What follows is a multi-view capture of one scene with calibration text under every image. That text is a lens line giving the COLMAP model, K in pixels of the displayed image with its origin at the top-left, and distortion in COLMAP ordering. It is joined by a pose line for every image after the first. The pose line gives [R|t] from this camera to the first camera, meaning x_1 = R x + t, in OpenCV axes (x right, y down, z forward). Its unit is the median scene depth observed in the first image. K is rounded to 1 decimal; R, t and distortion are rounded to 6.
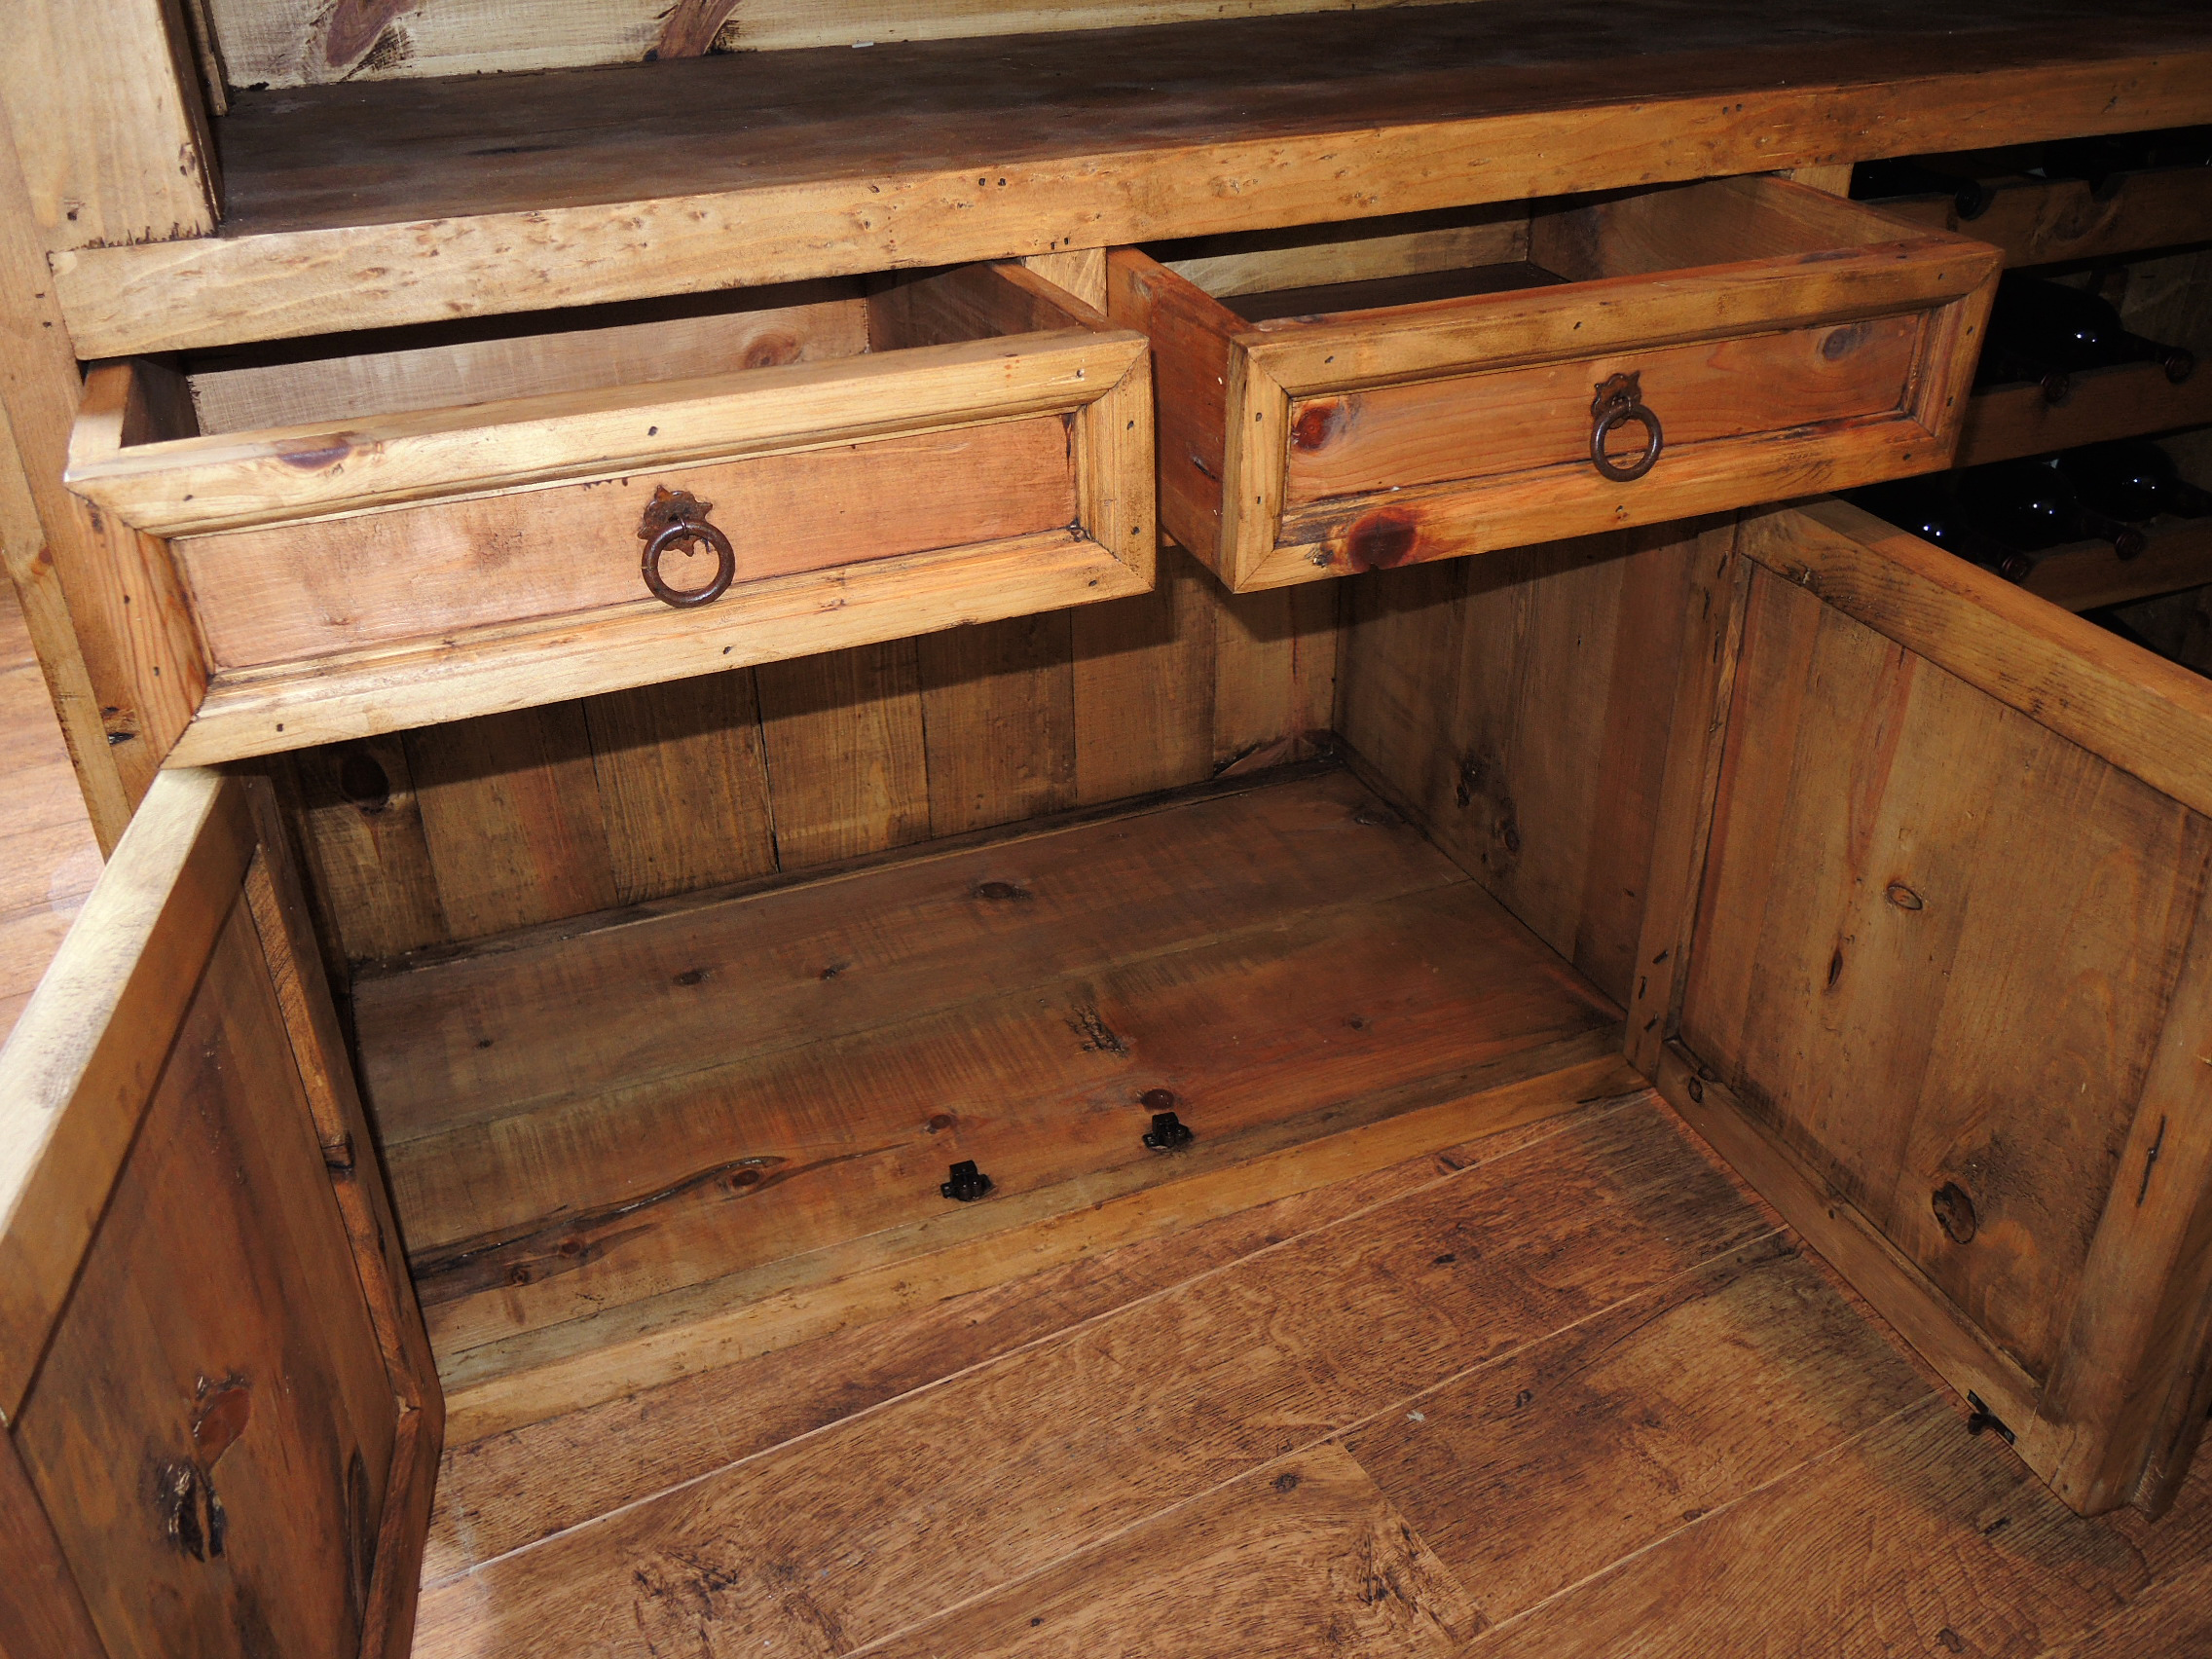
lens RADIAL K [[1841.3, 0, 1100.0], [0, 1841.3, 819.4], [0, 0, 1]] dist [0.006945, -0.024362]
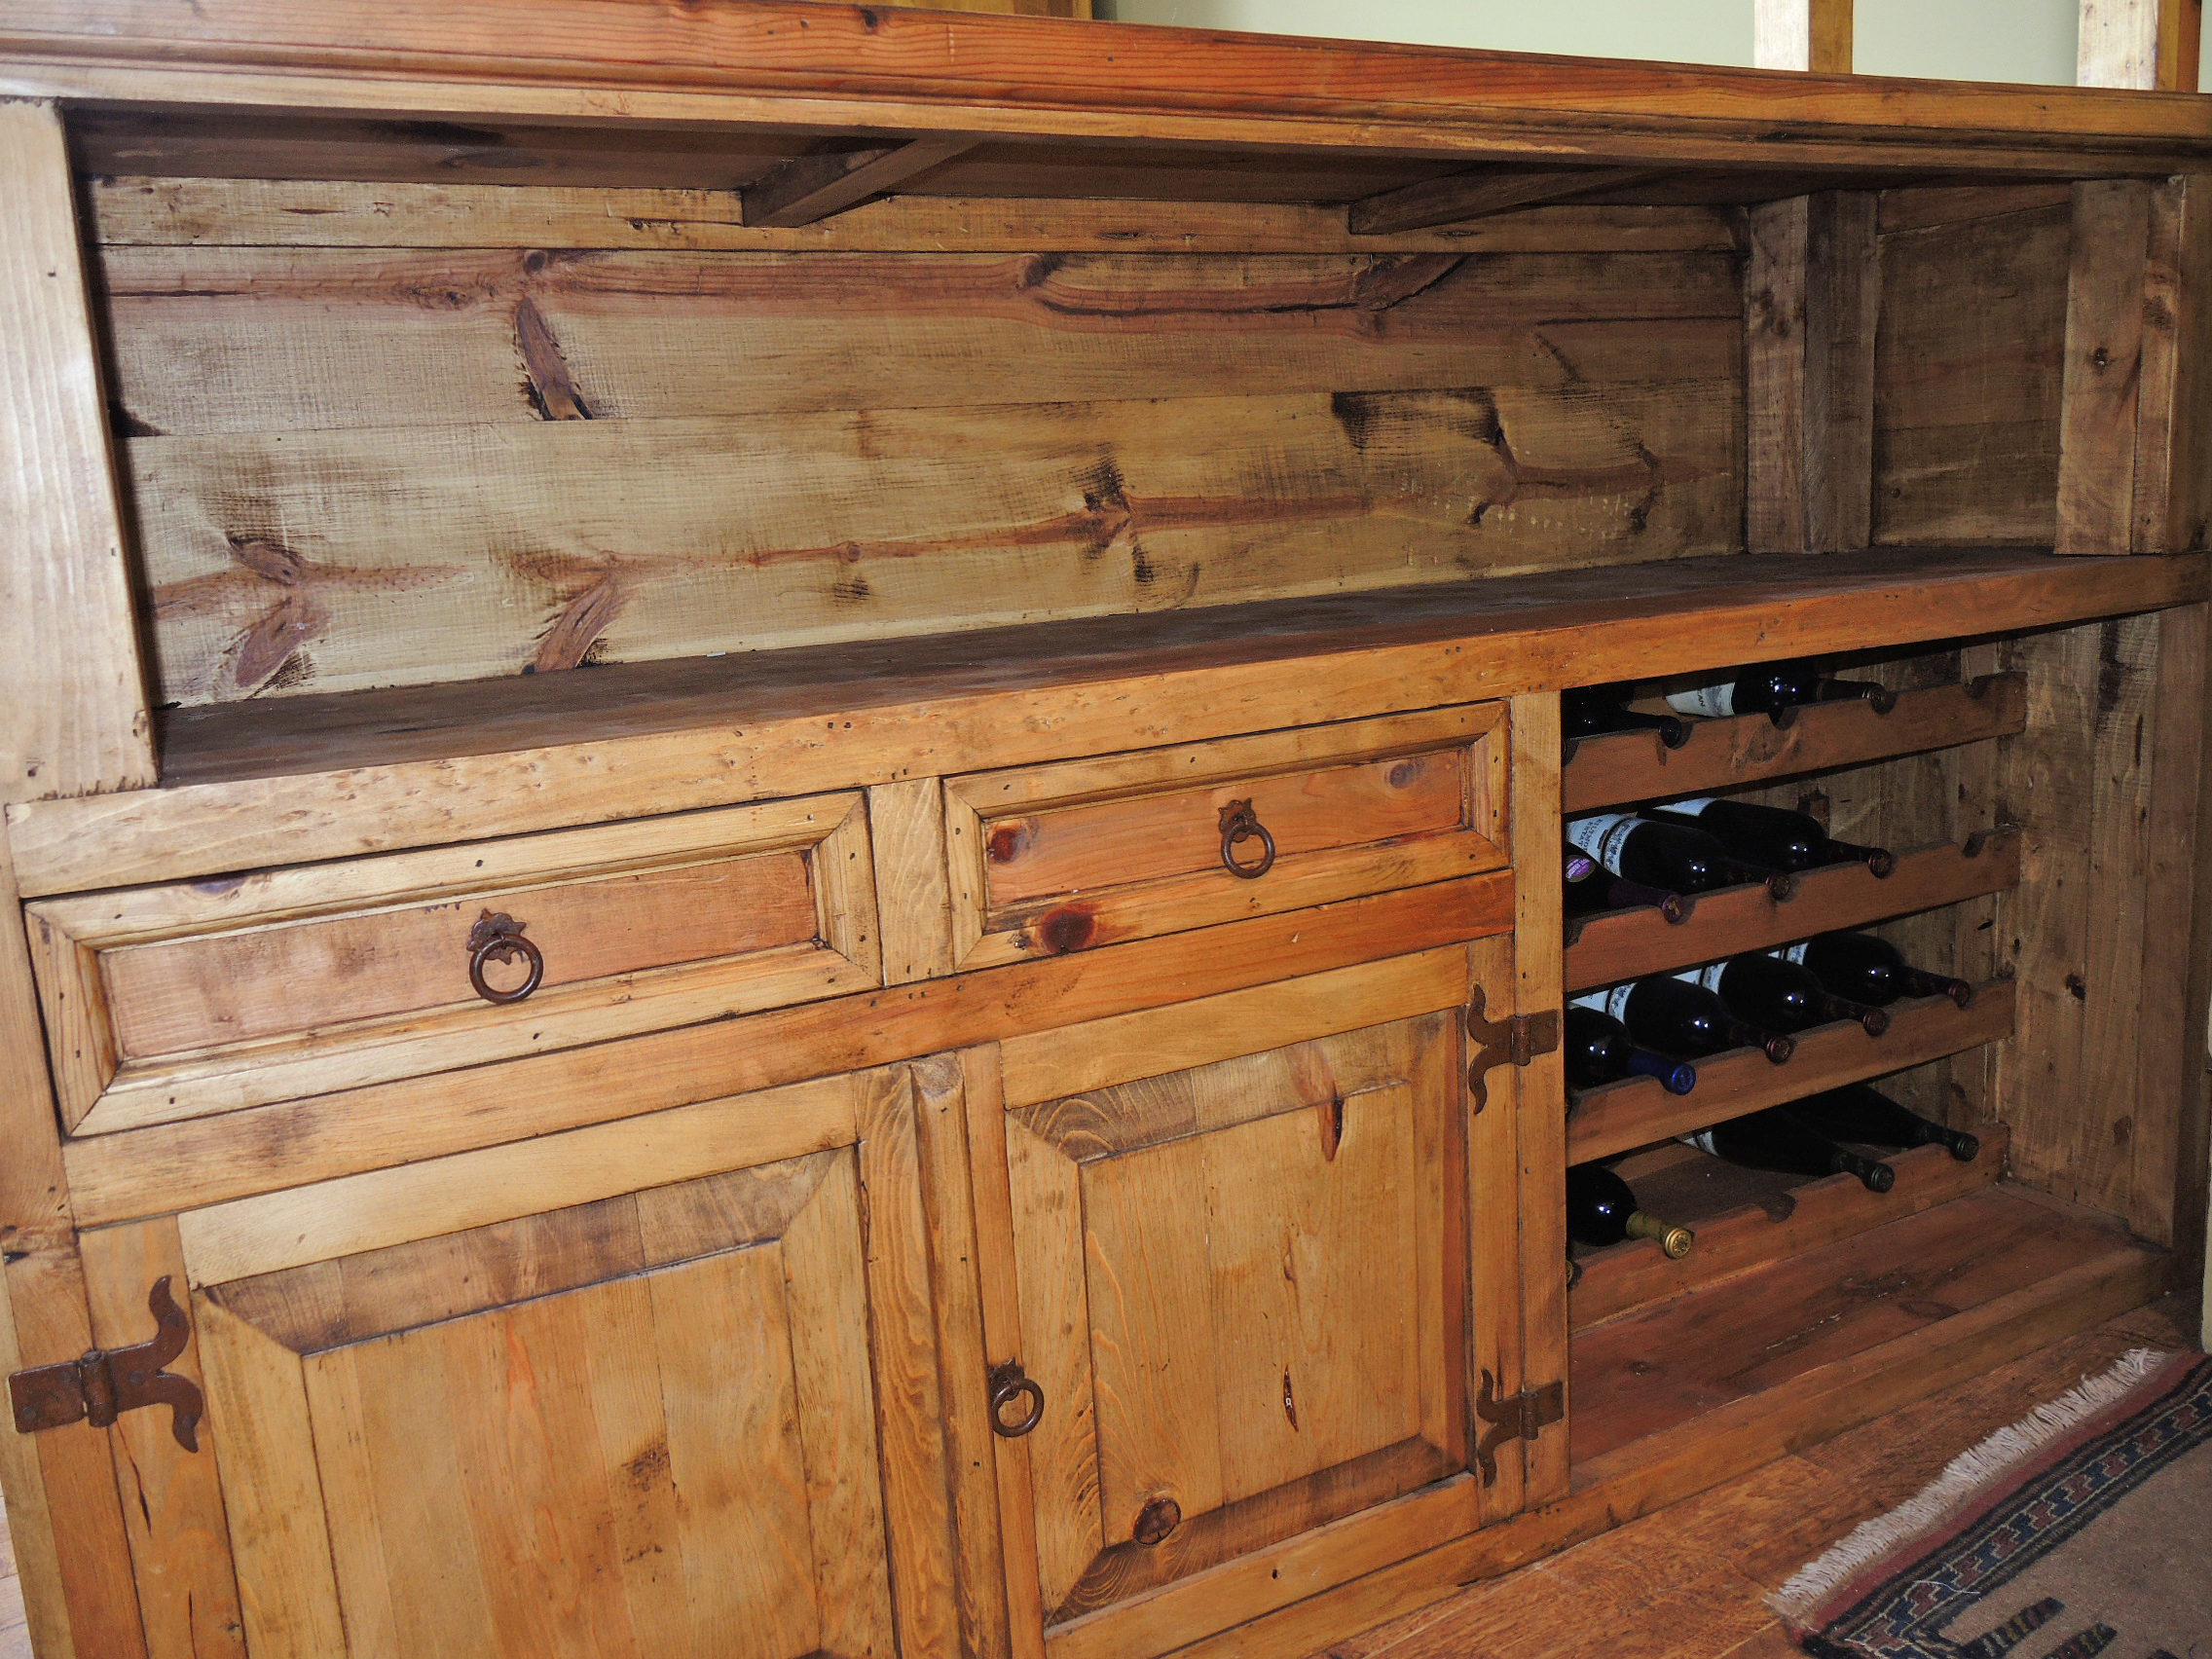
lens RADIAL K [[1841.3, 0, 1113.0], [0, 1841.3, 835.5], [0, 0, 1]] dist [0.006945, -0.024362]
pose [[0.998351, -0.030349, 0.048723, 0.058757], [0.042955, 0.958034, -0.283417, 0.064624], [-0.038077, 0.285042, 0.957758, -0.117115]]
